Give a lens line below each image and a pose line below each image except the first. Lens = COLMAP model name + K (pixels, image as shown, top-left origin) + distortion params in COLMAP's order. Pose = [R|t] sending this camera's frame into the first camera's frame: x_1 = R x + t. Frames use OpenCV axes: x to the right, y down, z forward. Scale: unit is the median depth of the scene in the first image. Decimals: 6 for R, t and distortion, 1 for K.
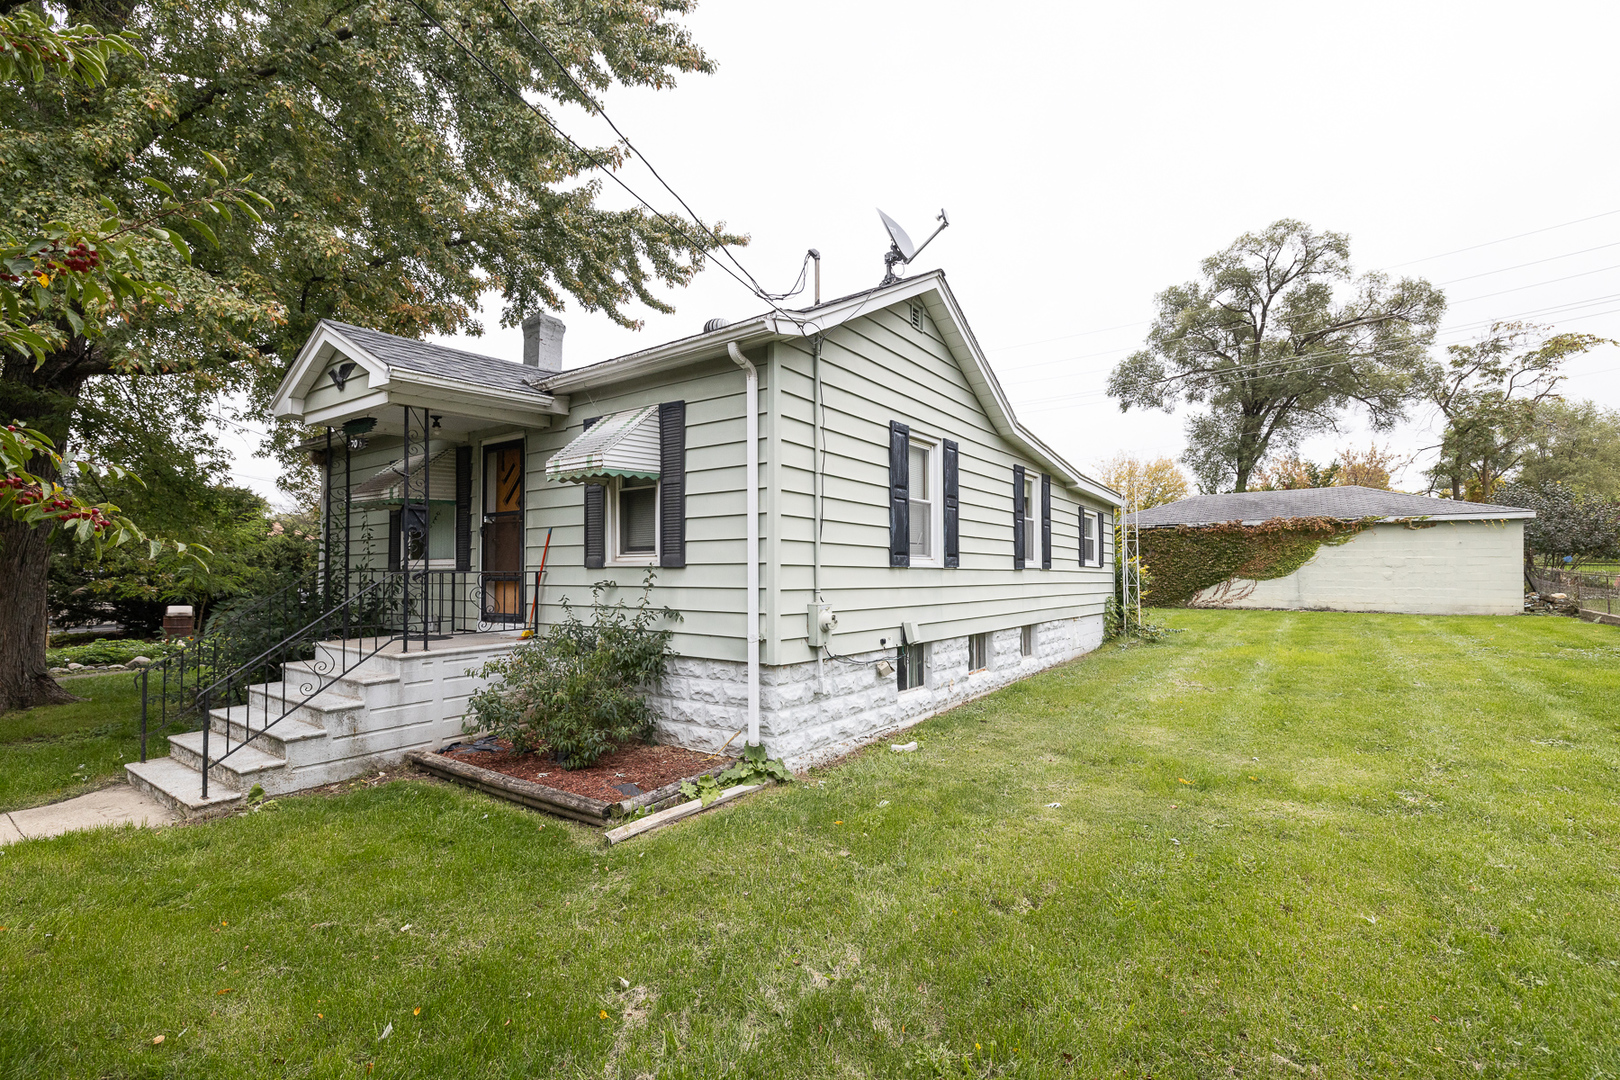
lens RADIAL K [[692.8, 0, 829.6], [0, 692.8, 563.5], [0, 0, 1]] dist [0.002176, 0.000164]
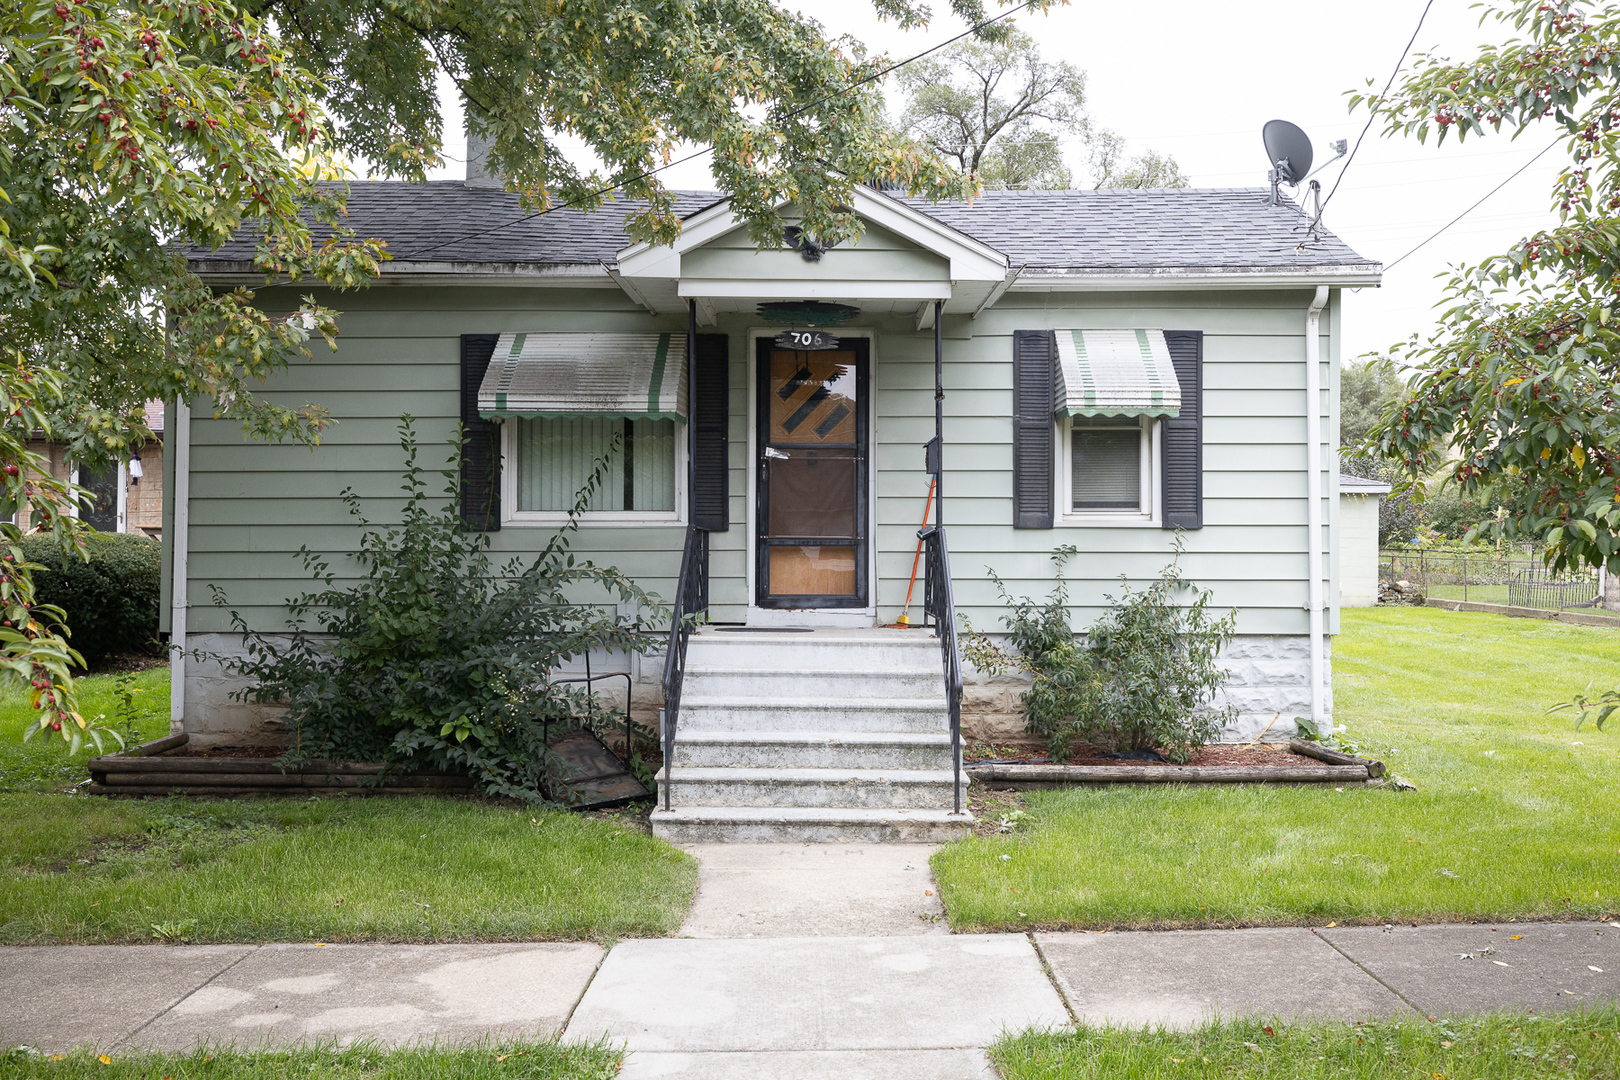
lens RADIAL K [[1452.0, 0, 808.4], [0, 1452.0, 542.2], [0, 0, 1]] dist [0.004504, 0.000607]
pose [[0.821424, 0.012266, 0.570186, -1.473869], [-0.010628, 0.999924, -0.006199, 0.034859], [-0.570219, -0.000968, 0.821492, -0.165134]]
